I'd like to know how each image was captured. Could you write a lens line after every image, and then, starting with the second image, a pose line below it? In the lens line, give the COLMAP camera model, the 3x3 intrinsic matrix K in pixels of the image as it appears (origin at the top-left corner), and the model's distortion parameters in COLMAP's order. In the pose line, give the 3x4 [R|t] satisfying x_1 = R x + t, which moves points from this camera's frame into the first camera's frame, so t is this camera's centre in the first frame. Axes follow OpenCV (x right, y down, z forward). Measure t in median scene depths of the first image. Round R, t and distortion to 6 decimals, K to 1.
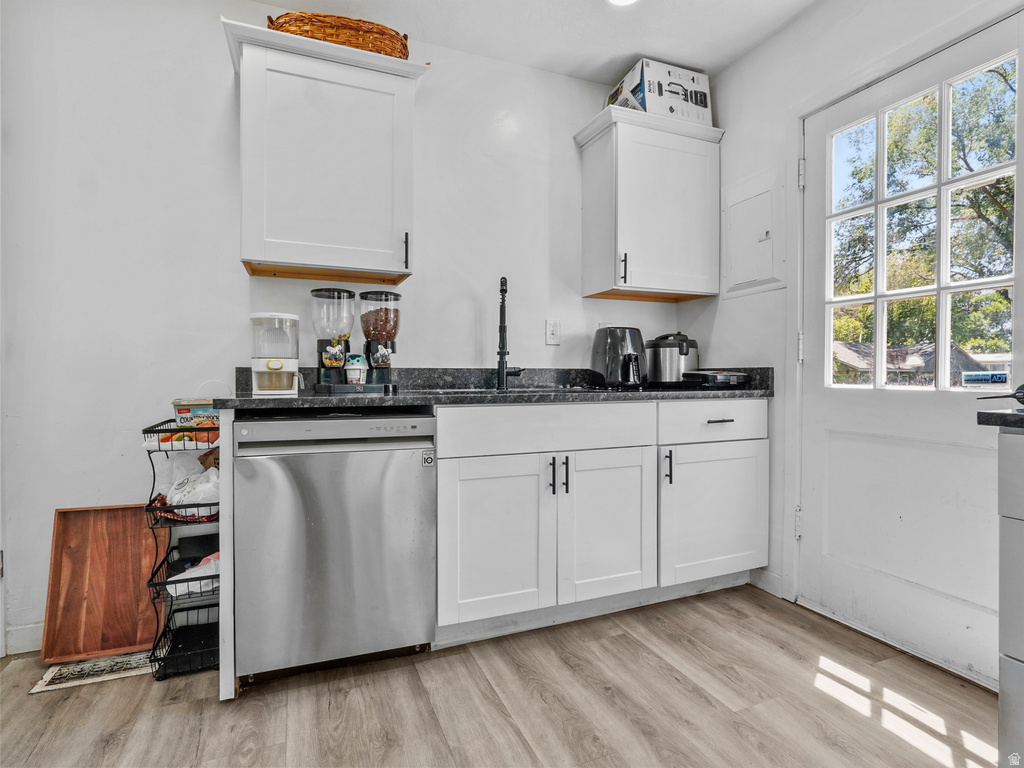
lens RADIAL K [[531.9, 0, 511.8], [0, 531.9, 376.4], [0, 0, 1]] dist [-0.014693, 0.000704]
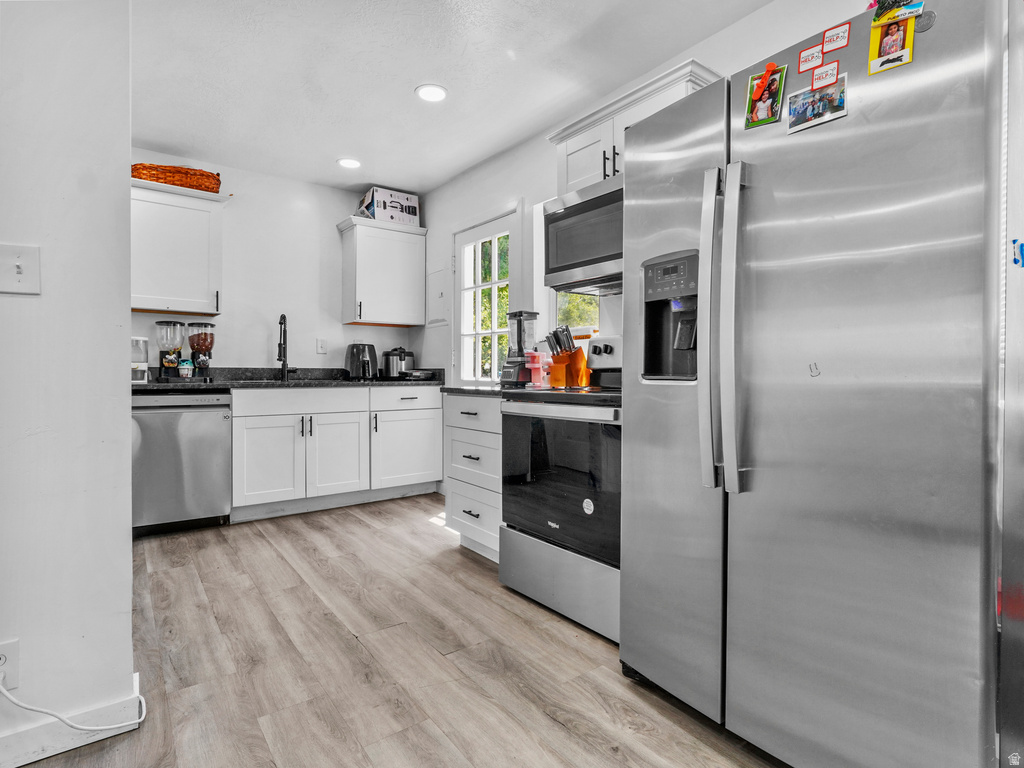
lens RADIAL K [[531.9, 0, 511.8], [0, 531.9, 376.4], [0, 0, 1]] dist [-0.014693, 0.000704]
pose [[0.968449, 0.003747, 0.249182, 0.289272], [-0.005783, 0.999956, 0.007438, -0.006477], [-0.249143, -0.008644, 0.968428, -0.876095]]
